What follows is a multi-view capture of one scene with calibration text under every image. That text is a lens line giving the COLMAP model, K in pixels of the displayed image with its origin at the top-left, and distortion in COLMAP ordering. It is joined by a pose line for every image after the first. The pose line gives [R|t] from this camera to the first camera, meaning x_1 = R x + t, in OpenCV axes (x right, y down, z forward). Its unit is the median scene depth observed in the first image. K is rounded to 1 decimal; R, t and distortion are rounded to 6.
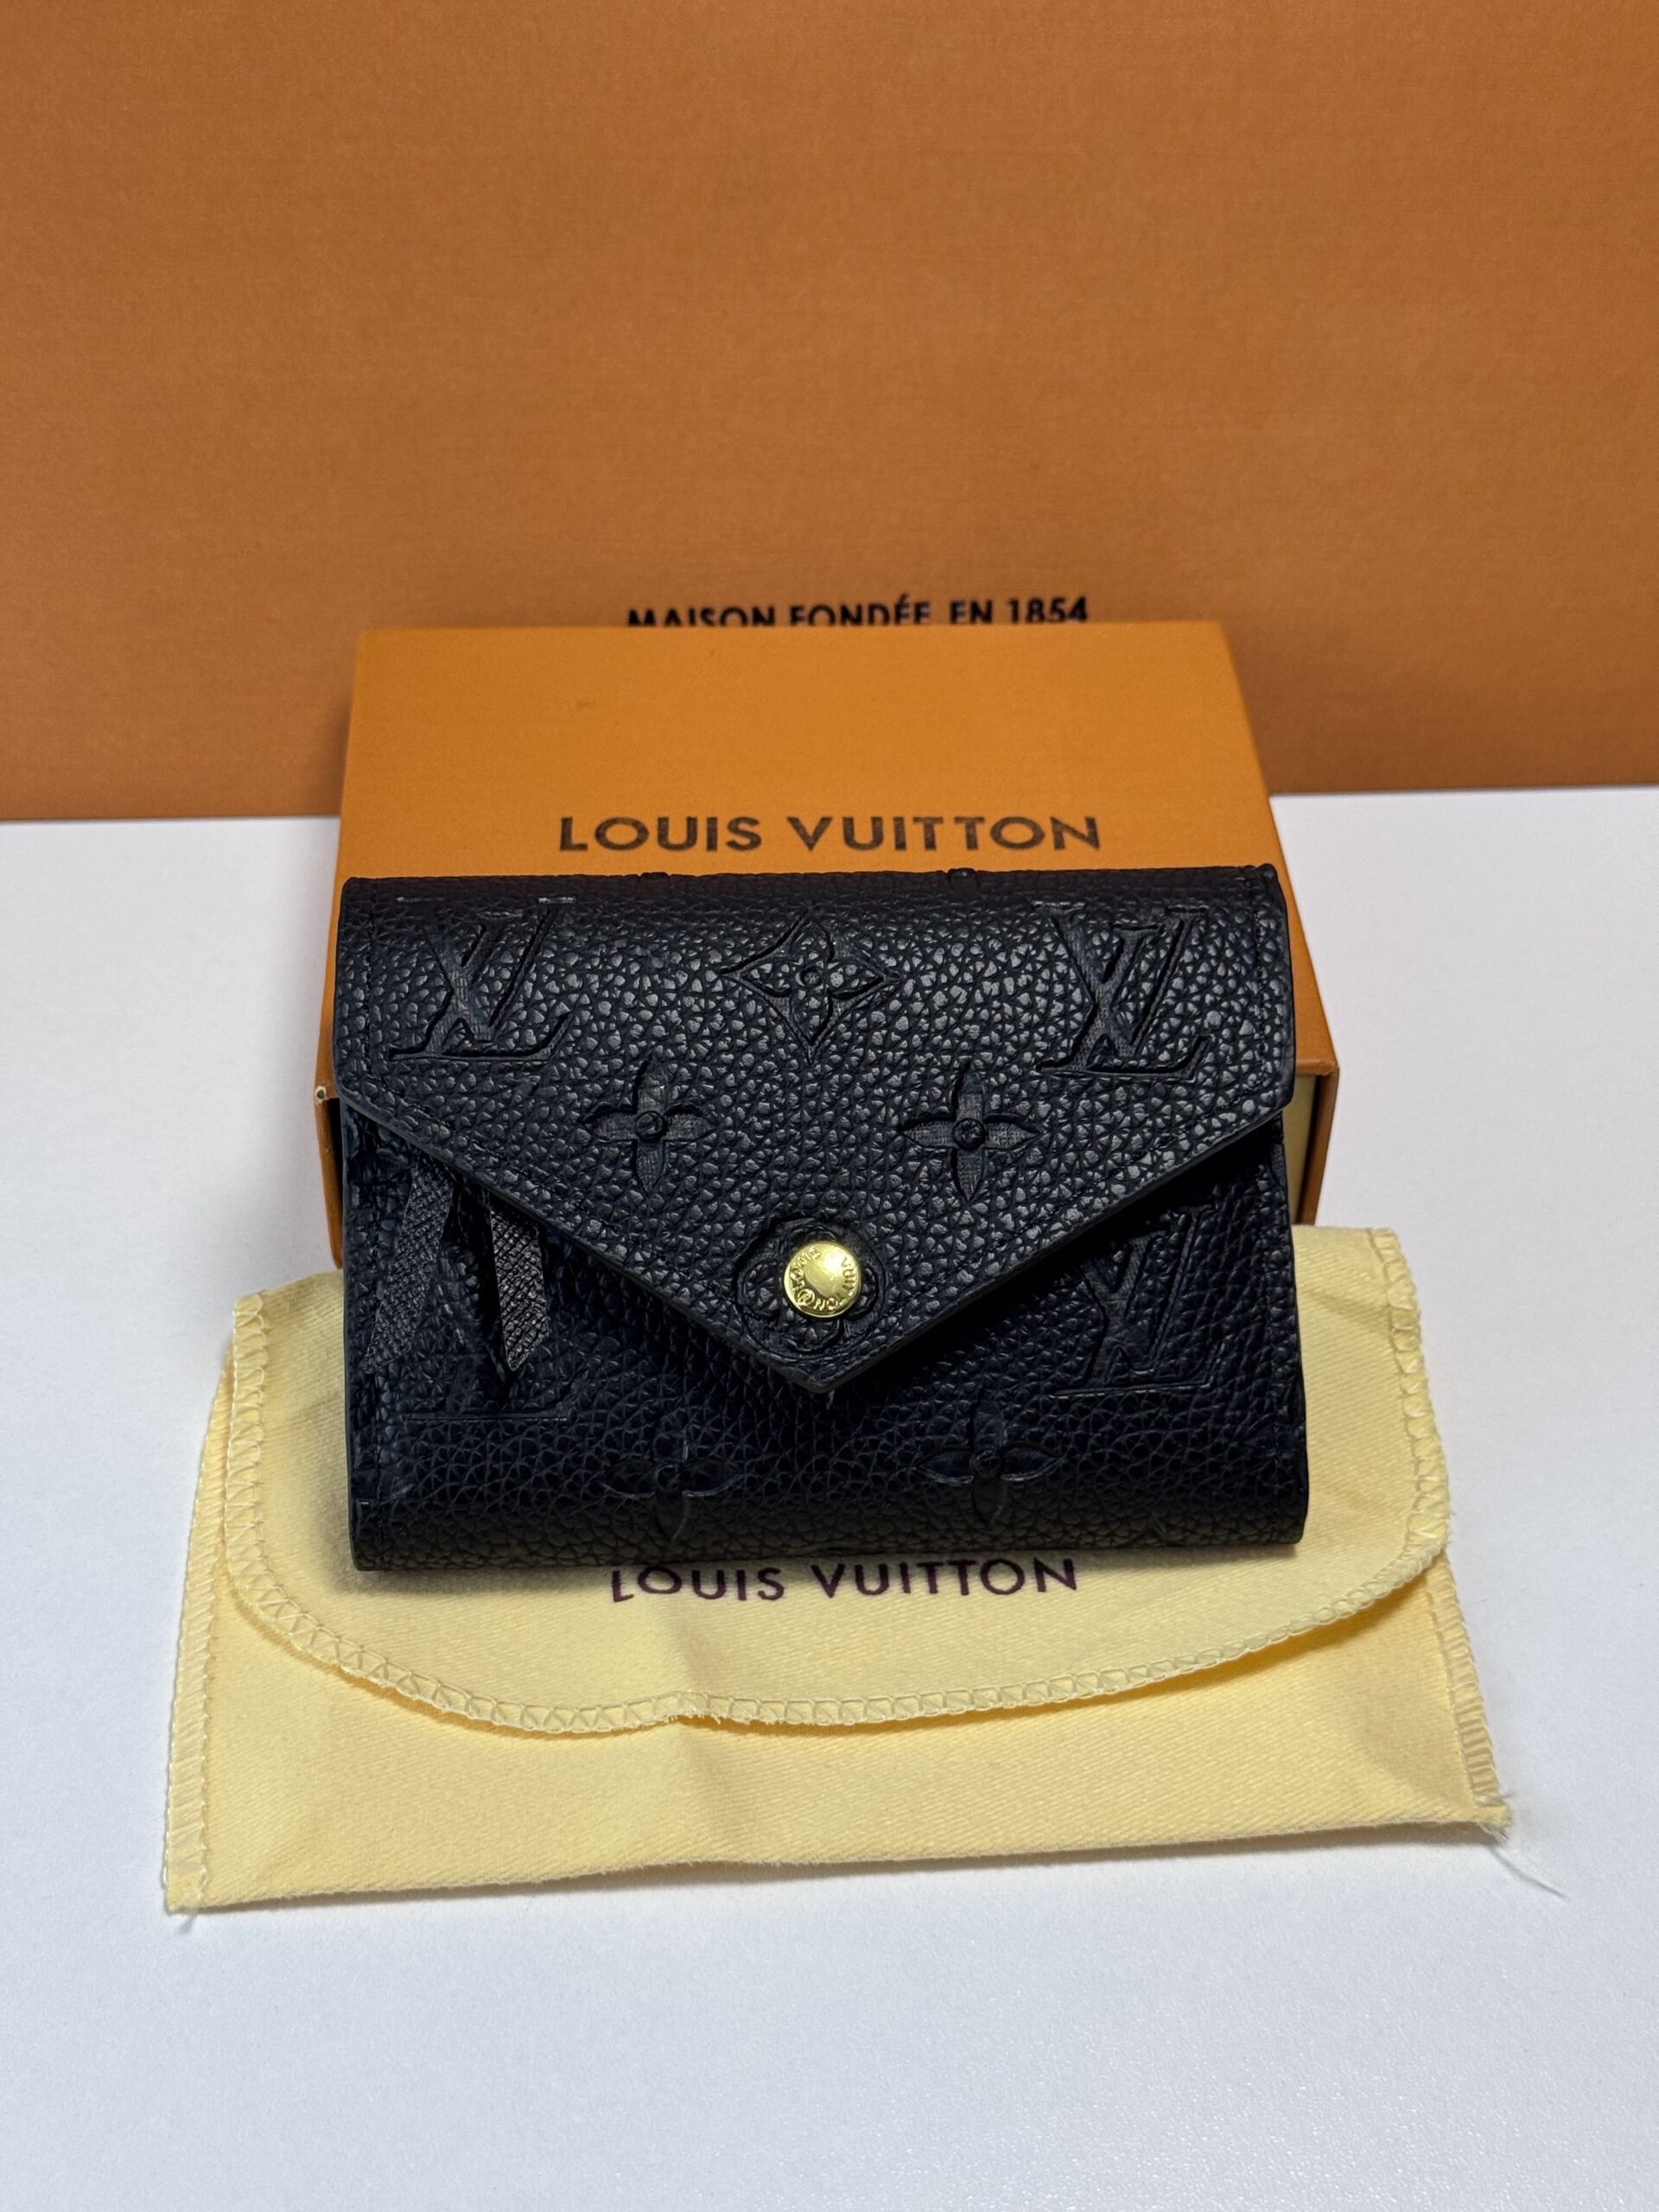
lens RADIAL K [[3140.7, 0, 832.7], [0, 3140.7, 1109.5], [0, 0, 1]] dist [0.130815, -0.106864]
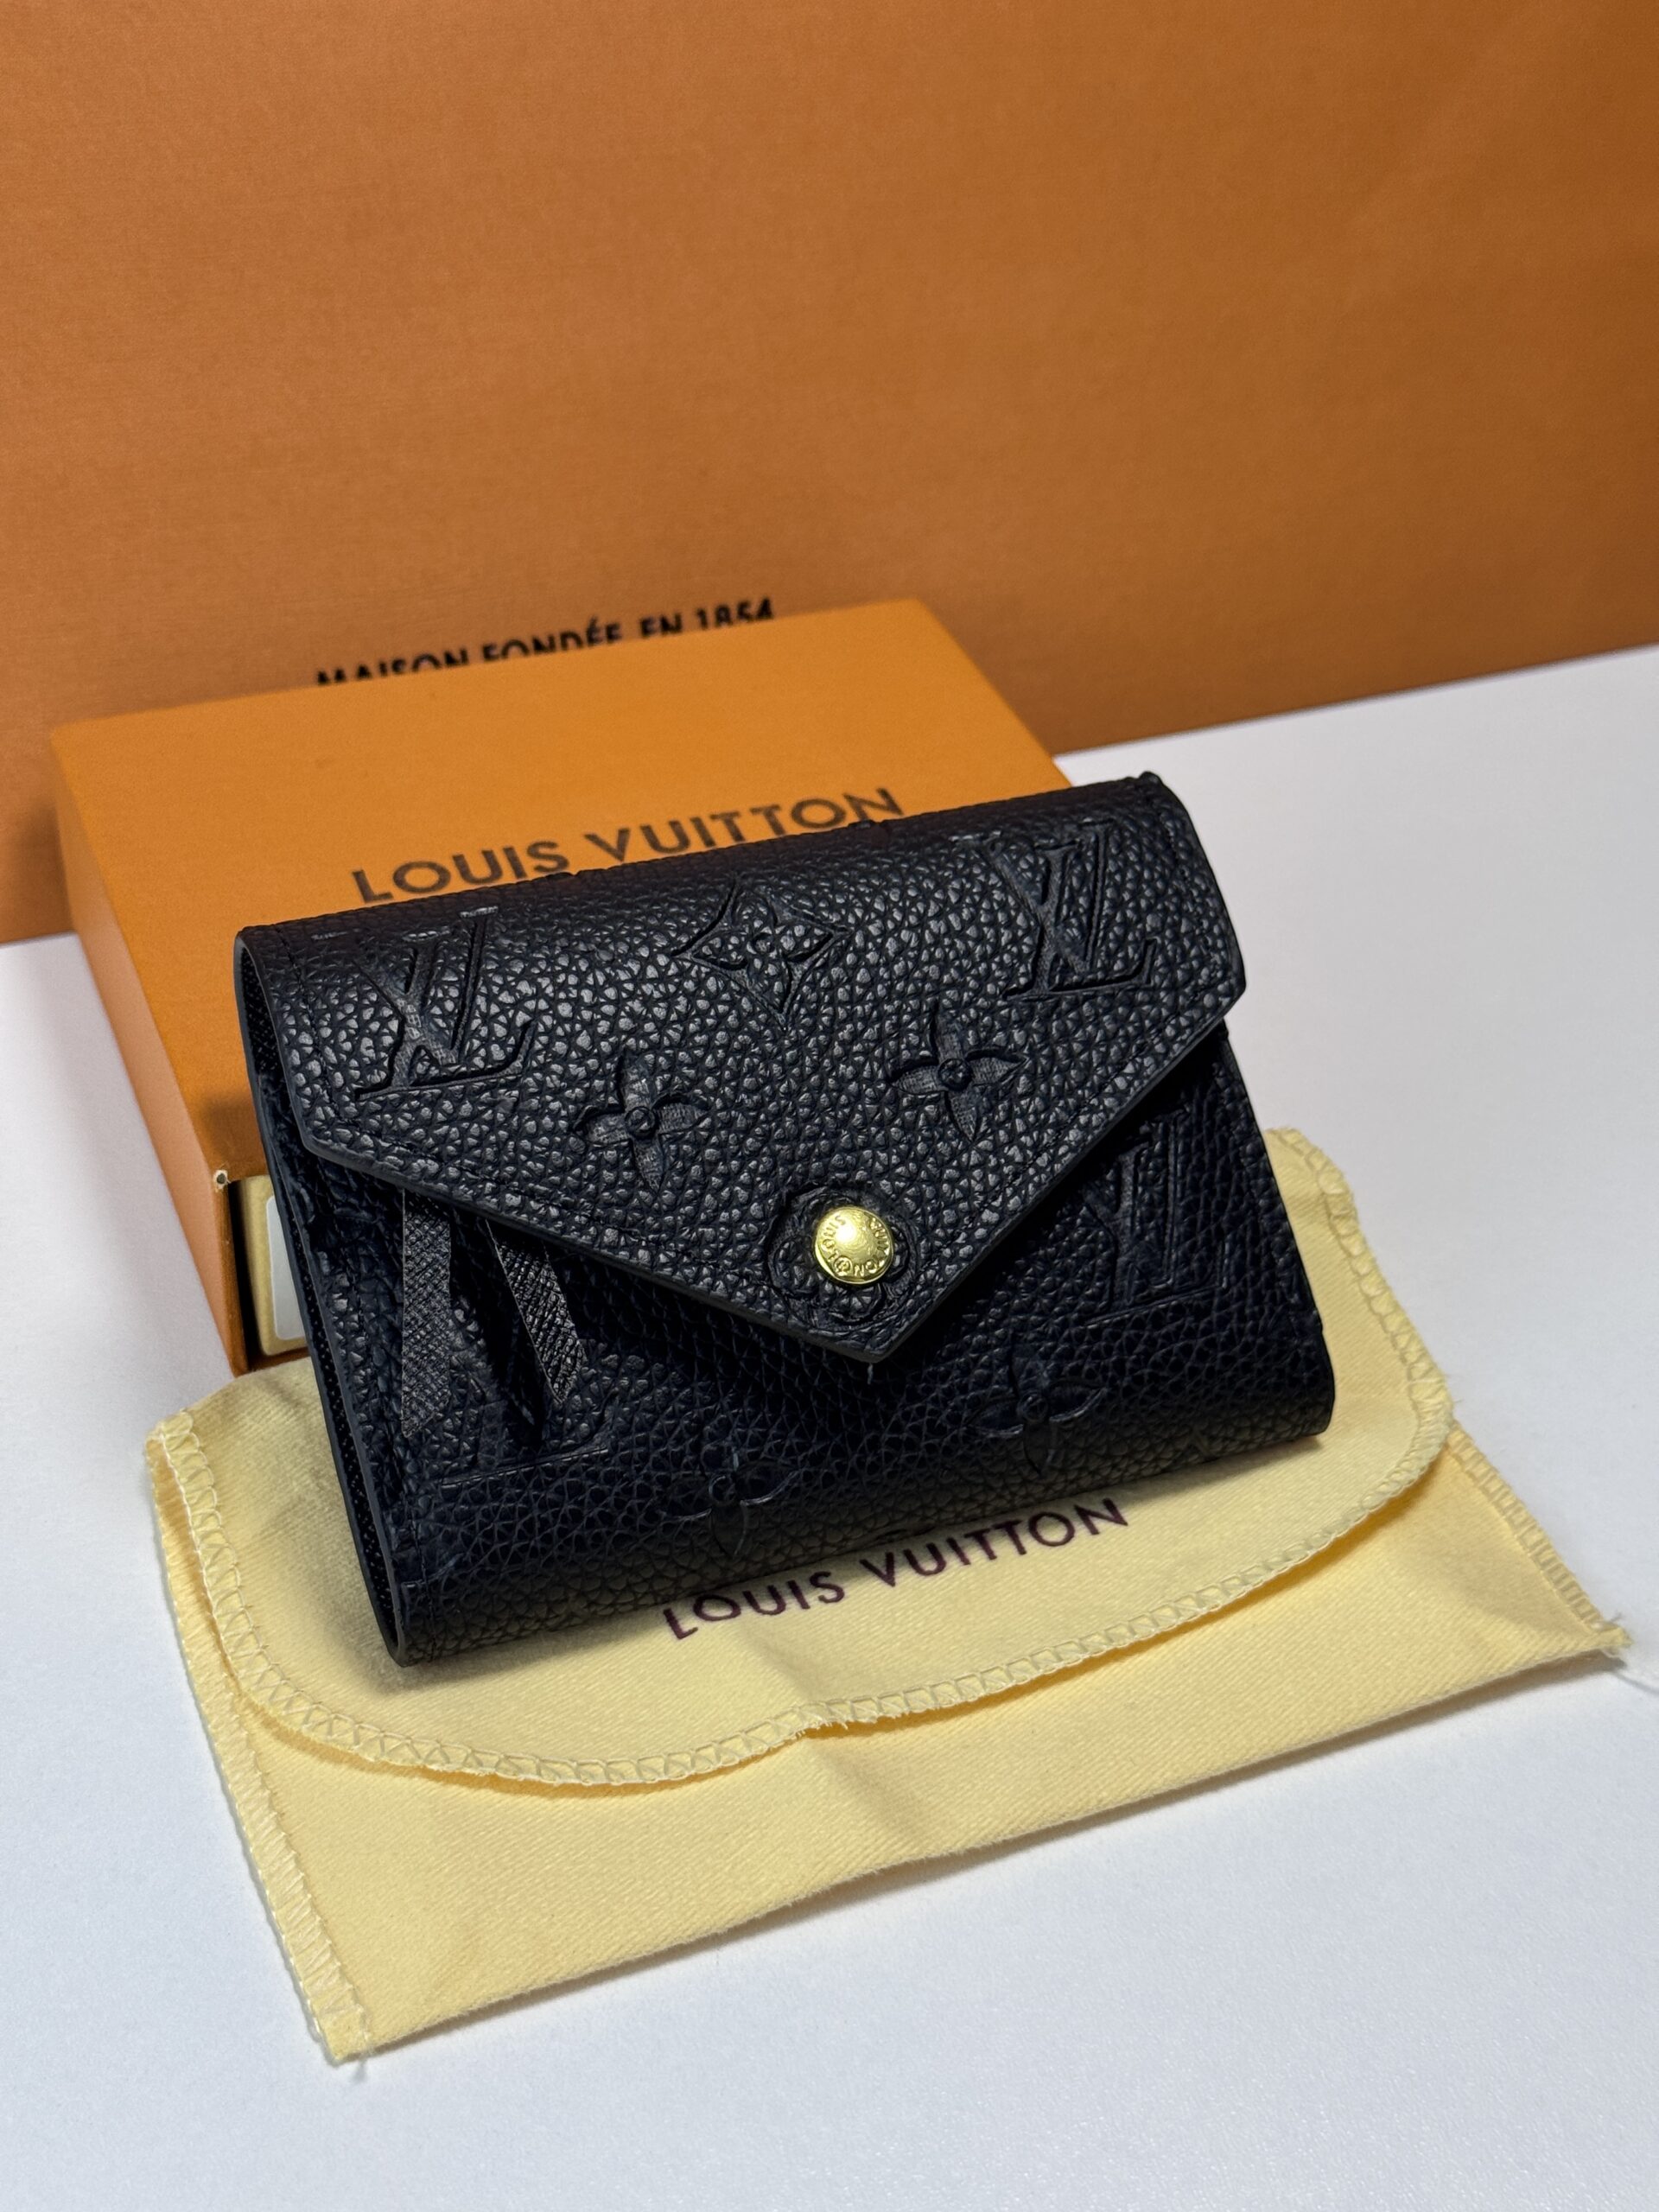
lens RADIAL K [[3140.7, 0, 832.7], [0, 3140.7, 1109.5], [0, 0, 1]] dist [0.130815, -0.106864]
pose [[0.951466, -0.177538, 0.251380, -0.236644], [0.193037, 0.980448, -0.038197, 0.047914], [-0.239684, 0.084868, 0.967134, 0.076014]]
